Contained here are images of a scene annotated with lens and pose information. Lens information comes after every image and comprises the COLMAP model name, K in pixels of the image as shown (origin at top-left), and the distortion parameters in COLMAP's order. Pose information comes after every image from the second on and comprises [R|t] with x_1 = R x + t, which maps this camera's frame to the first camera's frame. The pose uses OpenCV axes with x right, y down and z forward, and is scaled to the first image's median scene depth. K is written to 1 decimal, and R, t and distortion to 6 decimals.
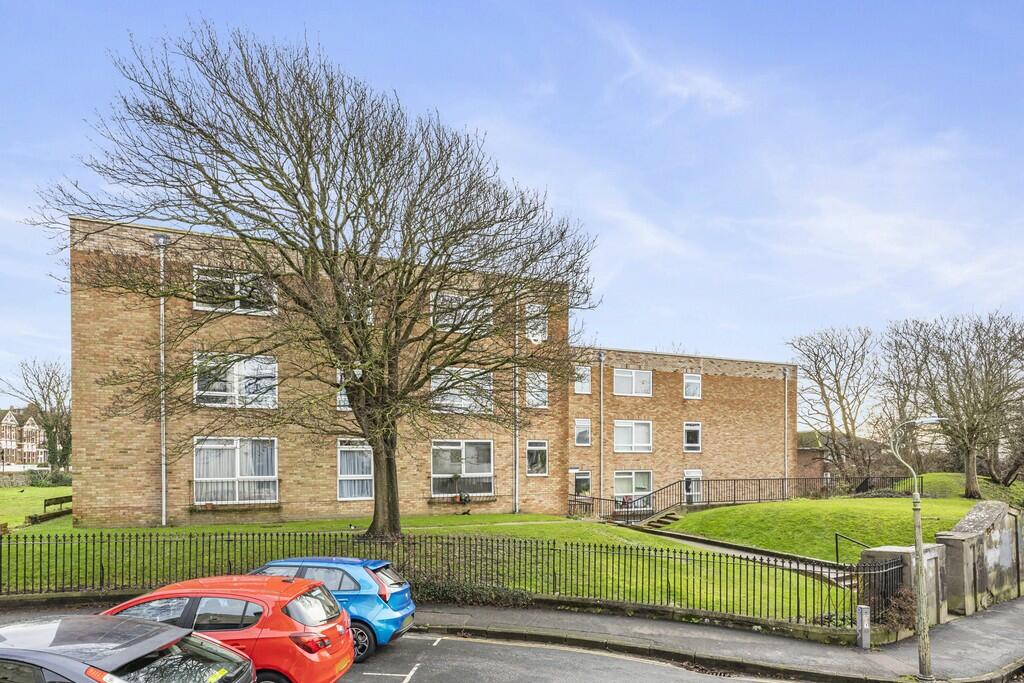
lens RADIAL K [[560.1, 0, 512.3], [0, 560.1, 340.1], [0, 0, 1]] dist [-0.002125, -0.001038]
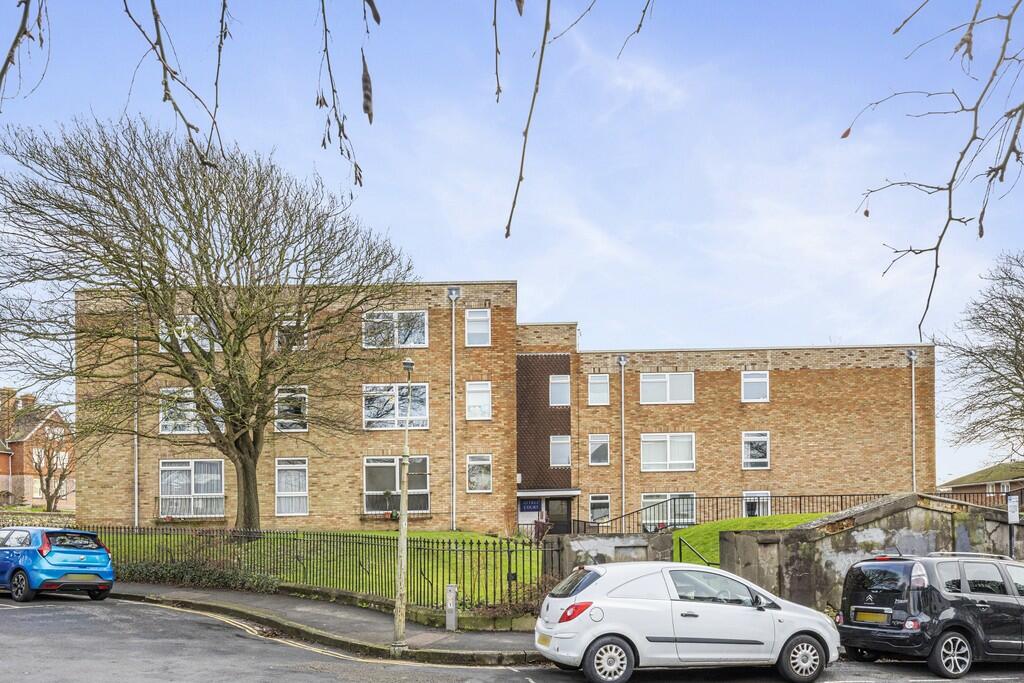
lens RADIAL K [[650.2, 0, 512.0], [0, 650.2, 343.1], [0, 0, 1]] dist [-0.001999, 0.001589]
pose [[0.912182, -0.117155, -0.392682, 0.405262], [0.096934, 0.992754, -0.071010, 0.057630], [0.398156, 0.026710, 0.916929, 0.017525]]
